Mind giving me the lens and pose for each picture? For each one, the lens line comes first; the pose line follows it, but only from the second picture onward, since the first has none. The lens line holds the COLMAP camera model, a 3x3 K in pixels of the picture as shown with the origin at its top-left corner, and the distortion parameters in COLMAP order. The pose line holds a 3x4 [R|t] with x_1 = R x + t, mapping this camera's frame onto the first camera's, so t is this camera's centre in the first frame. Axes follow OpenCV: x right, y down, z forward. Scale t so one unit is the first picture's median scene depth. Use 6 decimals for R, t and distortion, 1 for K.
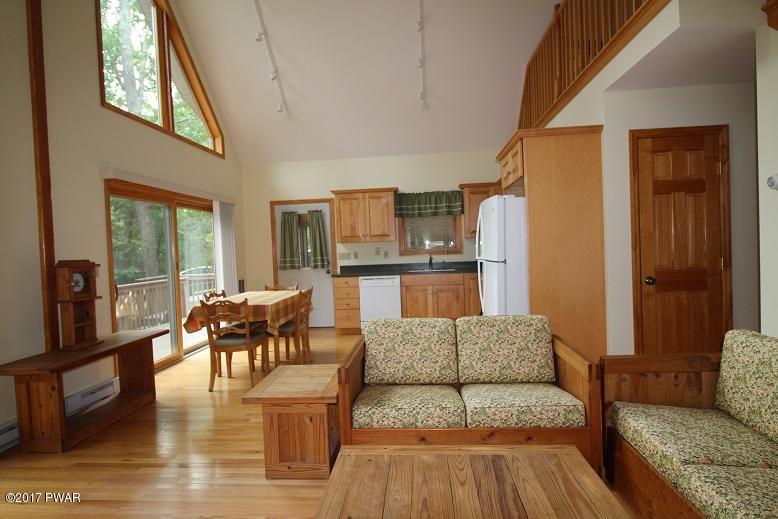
lens RADIAL K [[431.8, 0, 389.0], [0, 431.8, 258.7], [0, 0, 1]] dist [-0.003082, -0.004694]
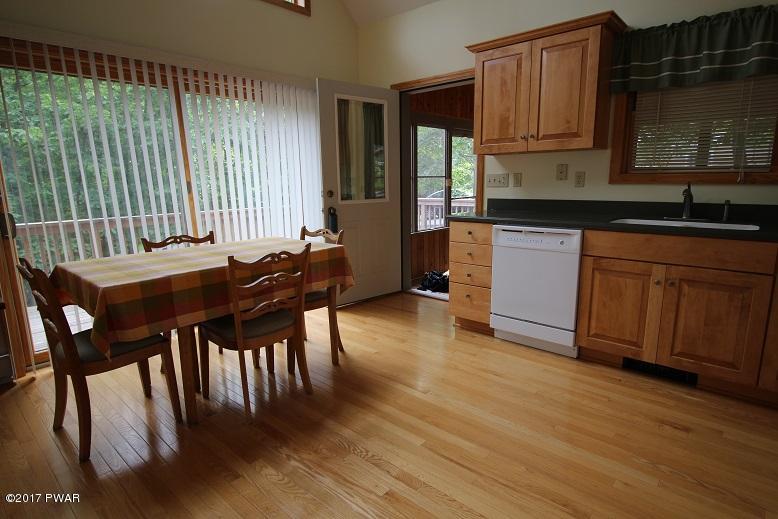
lens RADIAL K [[431.8, 0, 386.5], [0, 431.8, 257.9], [0, 0, 1]] dist [-0.003082, -0.004694]
pose [[0.798521, 0.136668, -0.586247, 0.114723], [-0.031209, 0.981976, 0.186412, -0.006731], [0.601157, -0.130558, 0.788394, 0.505349]]
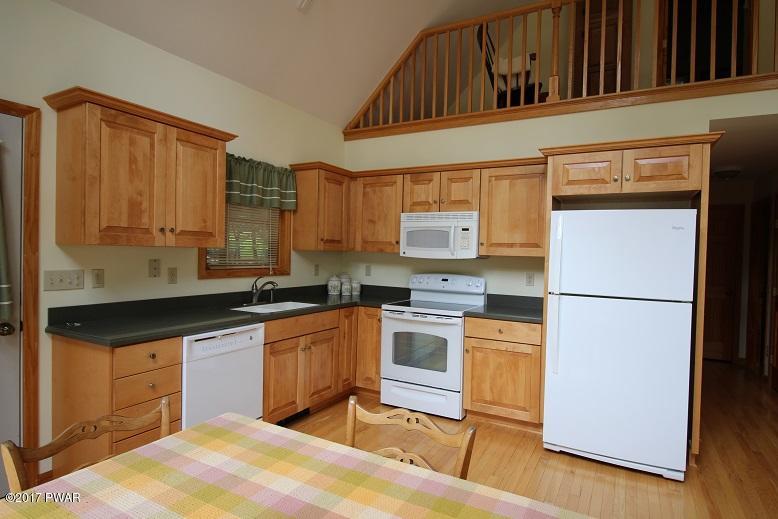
lens RADIAL K [[431.8, 0, 389.8], [0, 431.8, 257.1], [0, 0, 1]] dist [-0.003082, -0.004694]
pose [[0.407222, 0.039153, 0.912490, -0.329687], [-0.021693, 0.999213, -0.033194, -0.019274], [-0.913072, -0.006277, 0.407751, 0.627351]]
